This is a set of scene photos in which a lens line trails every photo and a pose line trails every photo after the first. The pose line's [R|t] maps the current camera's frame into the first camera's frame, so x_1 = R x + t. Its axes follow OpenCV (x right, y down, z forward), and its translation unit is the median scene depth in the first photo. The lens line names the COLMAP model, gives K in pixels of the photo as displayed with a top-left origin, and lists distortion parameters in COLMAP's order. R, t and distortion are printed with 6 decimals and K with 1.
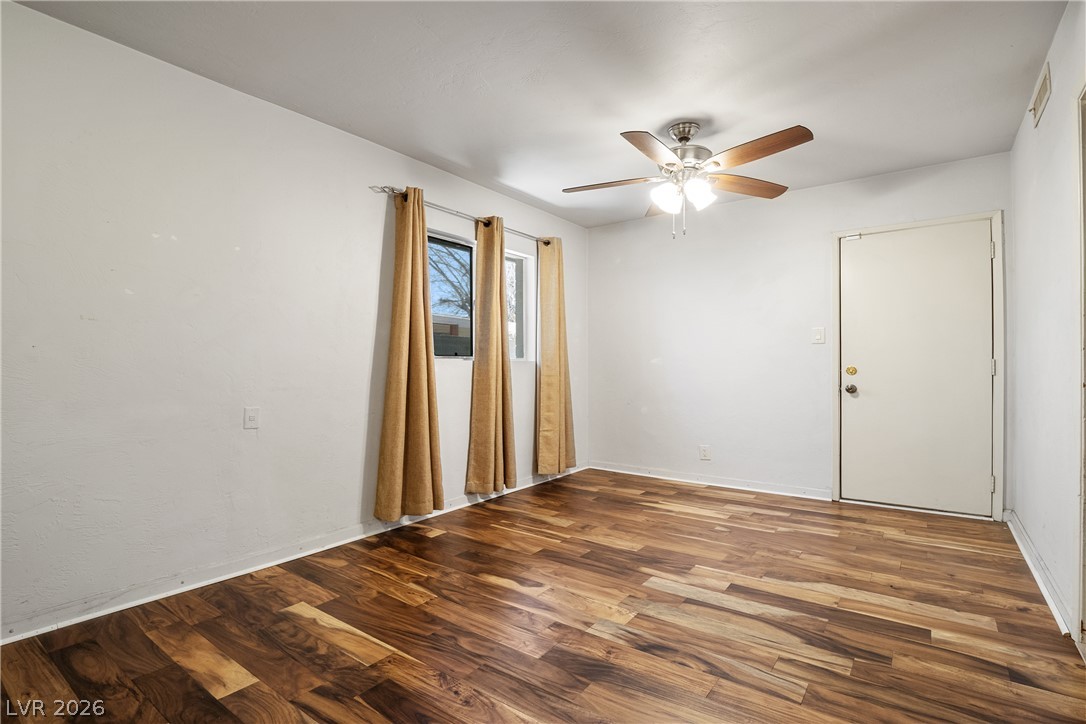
lens RADIAL K [[525.7, 0, 543.0], [0, 525.7, 362.0], [0, 0, 1]] dist [-0.011056, -0.001497]
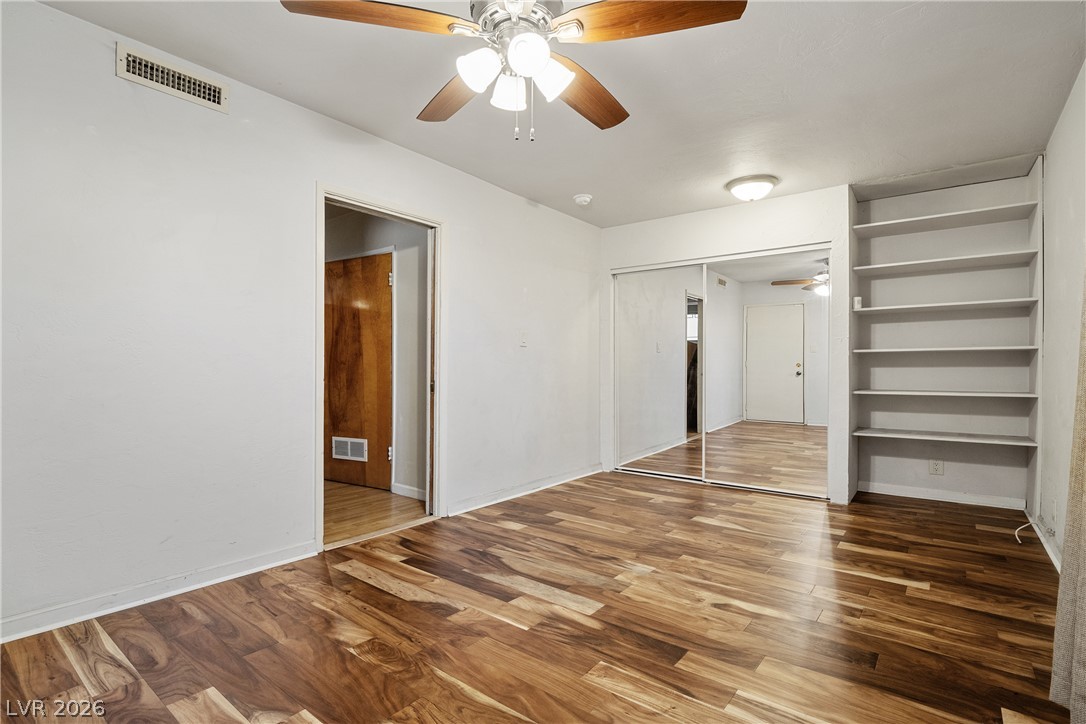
lens RADIAL K [[525.7, 0, 543.0], [0, 525.7, 362.0], [0, 0, 1]] dist [-0.011056, -0.001497]
pose [[-0.999553, -0.002679, 0.029789, 0.285808], [-0.003267, 0.999801, -0.019697, 0.018943], [-0.029731, -0.019785, -0.999362, 2.036902]]
